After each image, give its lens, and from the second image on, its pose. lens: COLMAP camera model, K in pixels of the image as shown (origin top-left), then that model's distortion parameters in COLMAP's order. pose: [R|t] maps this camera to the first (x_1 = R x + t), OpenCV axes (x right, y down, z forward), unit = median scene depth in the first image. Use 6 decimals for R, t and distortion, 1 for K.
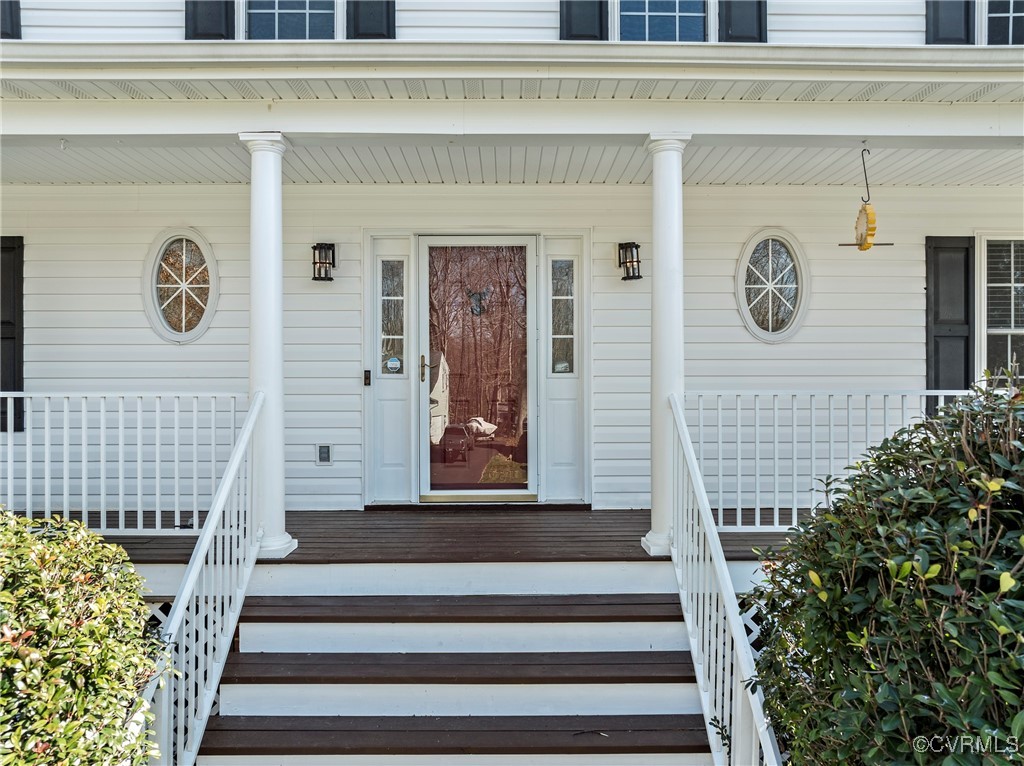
lens RADIAL K [[717.6, 0, 507.2], [0, 717.6, 385.6], [0, 0, 1]] dist [-0.027563, 0.019593]
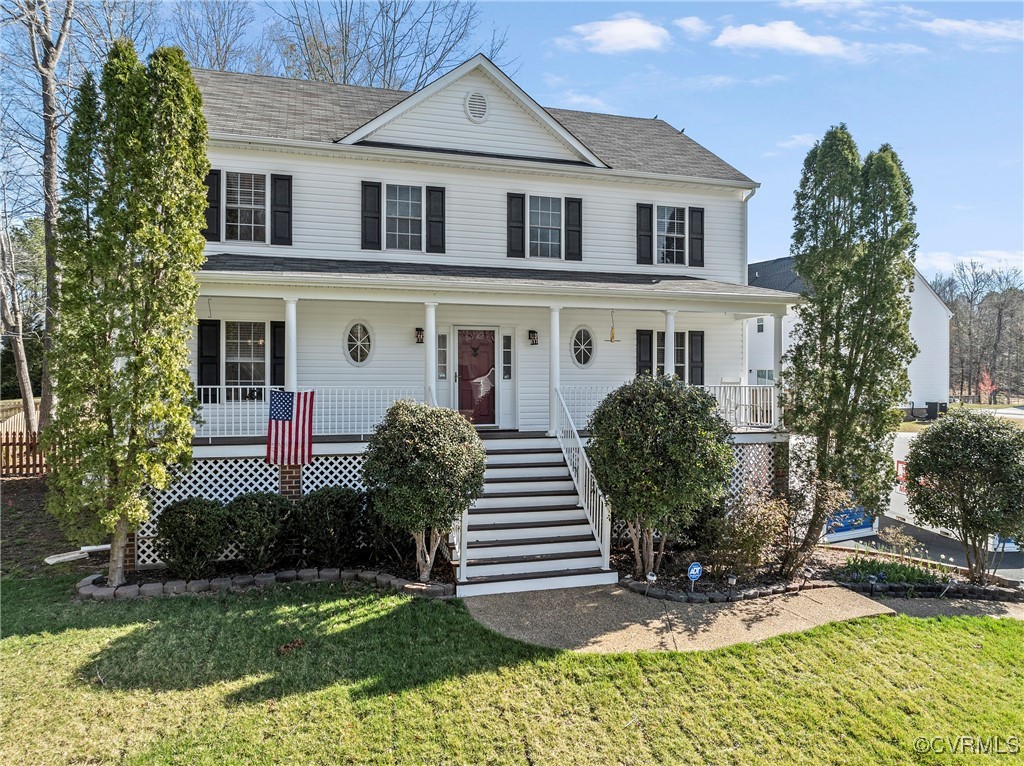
lens RADIAL K [[717.6, 0, 507.2], [0, 717.6, 385.6], [0, 0, 1]] dist [-0.027563, 0.019593]
pose [[0.961871, 0.002096, 0.273496, -0.638506], [-0.004715, 0.999949, 0.008918, -0.018832], [-0.273463, -0.009868, 0.961832, -1.505899]]
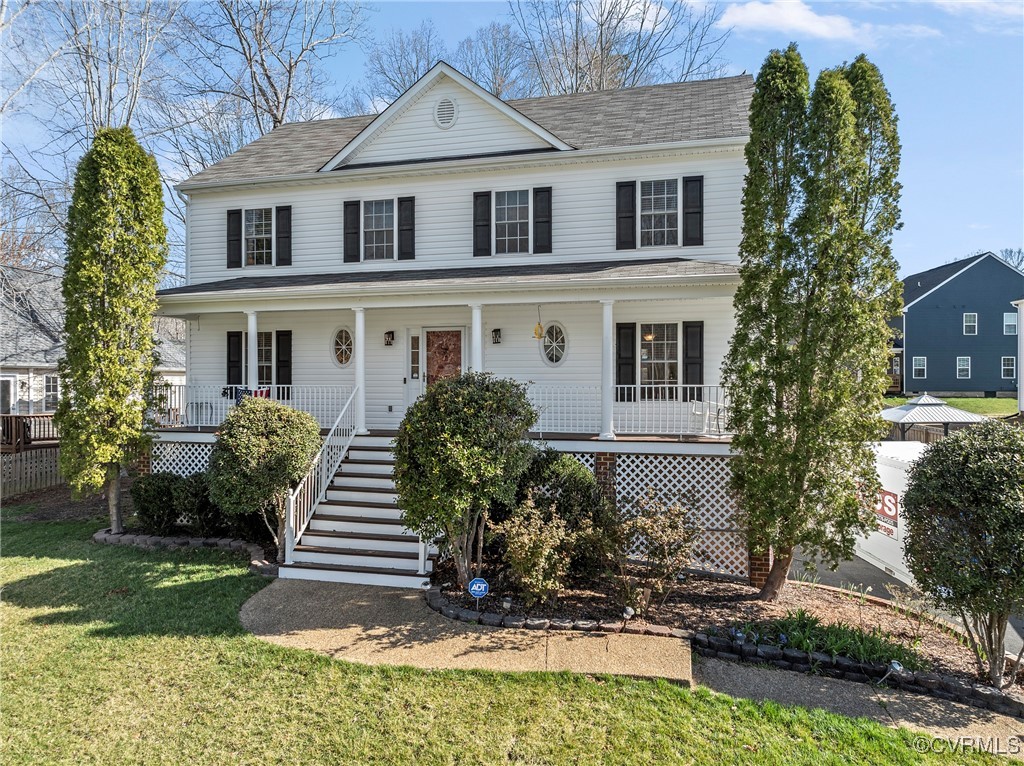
lens RADIAL K [[724.2, 0, 539.9], [0, 724.2, 382.7], [0, 0, 1]] dist [-0.011009, -0.007414]
pose [[0.963066, 0.002391, -0.269256, 1.018291], [-0.000477, 0.999974, 0.007172, -0.023062], [0.269267, -0.006779, 0.963042, -1.471443]]
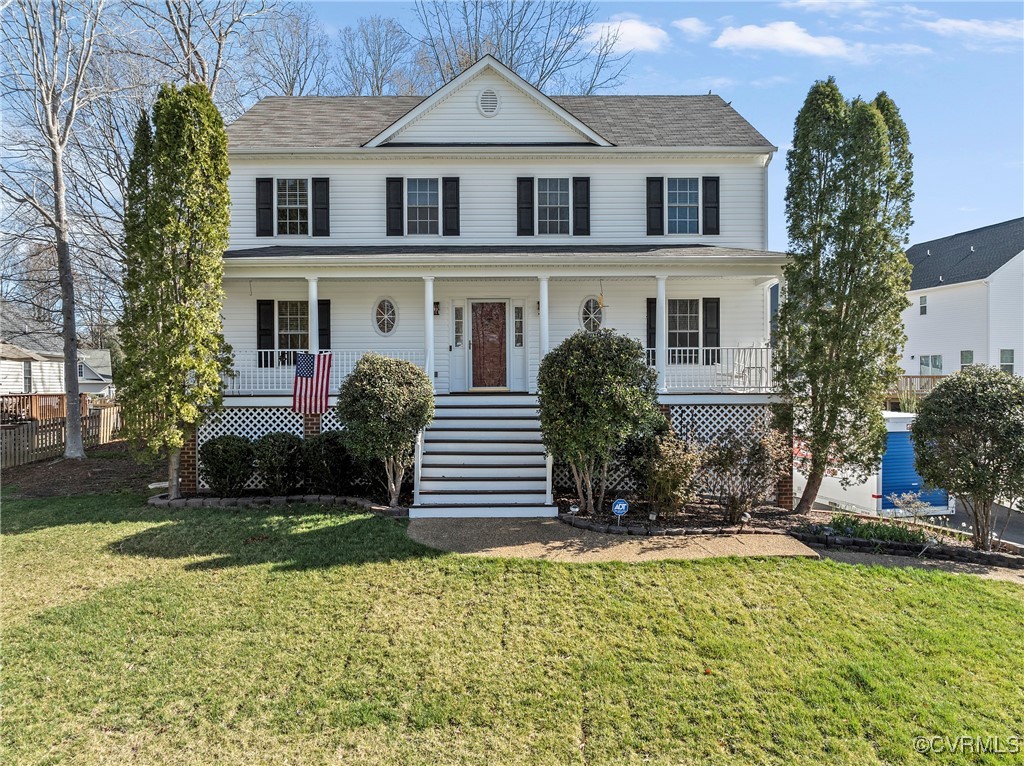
lens RADIAL K [[723.5, 0, 525.7], [0, 723.5, 399.1], [0, 0, 1]] dist [-0.001445, -0.033806]
pose [[0.999994, -0.003025, -0.001616, 0.110896], [0.003054, 0.999830, 0.018186, 0.141104], [0.001561, -0.018191, 0.999833, -1.916823]]
